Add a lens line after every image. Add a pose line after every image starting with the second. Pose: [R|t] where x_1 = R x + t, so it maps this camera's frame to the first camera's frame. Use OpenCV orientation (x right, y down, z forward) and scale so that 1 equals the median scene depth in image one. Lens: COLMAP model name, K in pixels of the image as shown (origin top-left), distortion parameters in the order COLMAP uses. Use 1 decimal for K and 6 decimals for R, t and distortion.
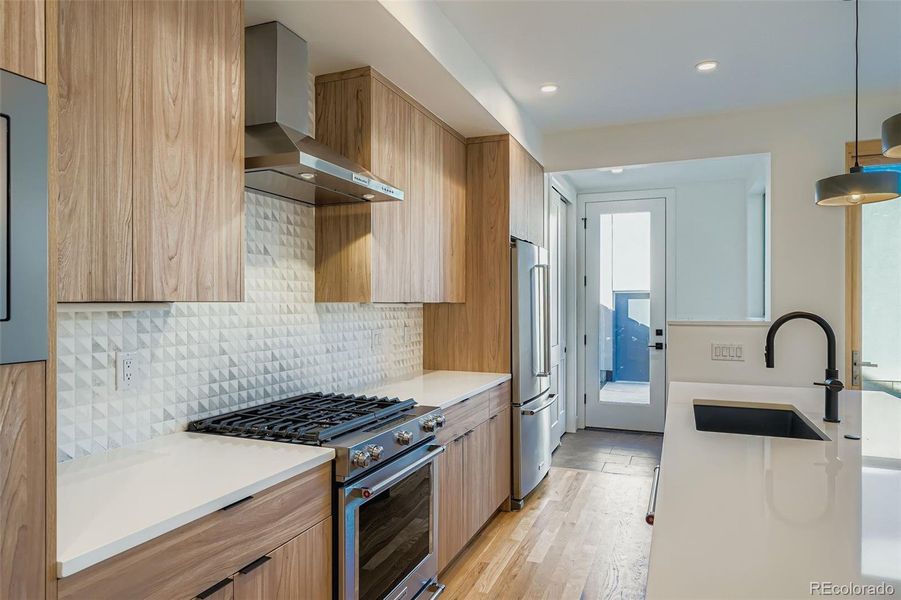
lens RADIAL K [[569.2, 0, 451.2], [0, 569.2, 302.4], [0, 0, 1]] dist [-0.005921, -0.001832]
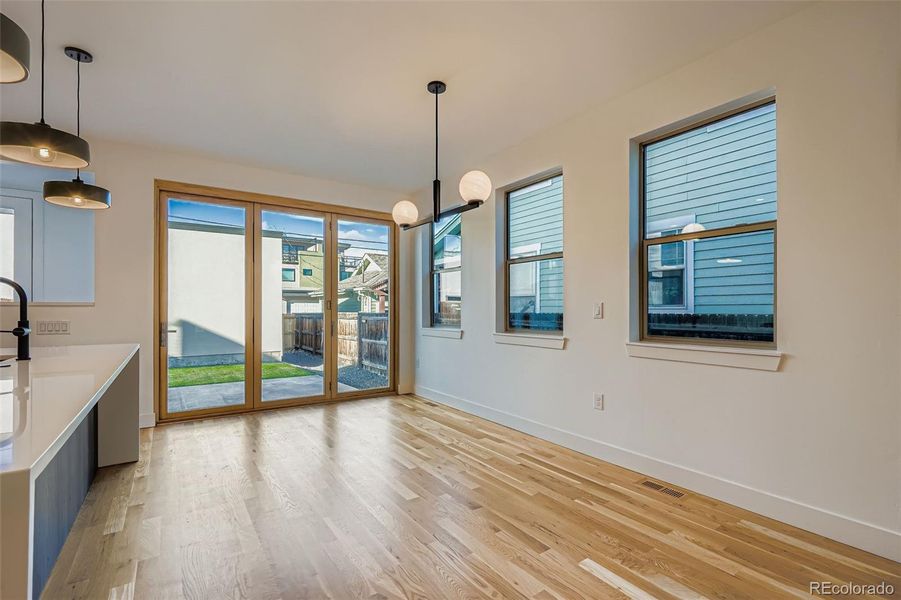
lens RADIAL K [[410.3, 0, 446.5], [0, 410.3, 308.9], [0, 0, 1]] dist [0.001319, -0.001987]
pose [[0.557955, 0.001323, 0.829870, 0.380053], [-0.001324, 0.999999, -0.000704, 0.078784], [-0.829870, -0.000706, 0.557956, -0.322902]]
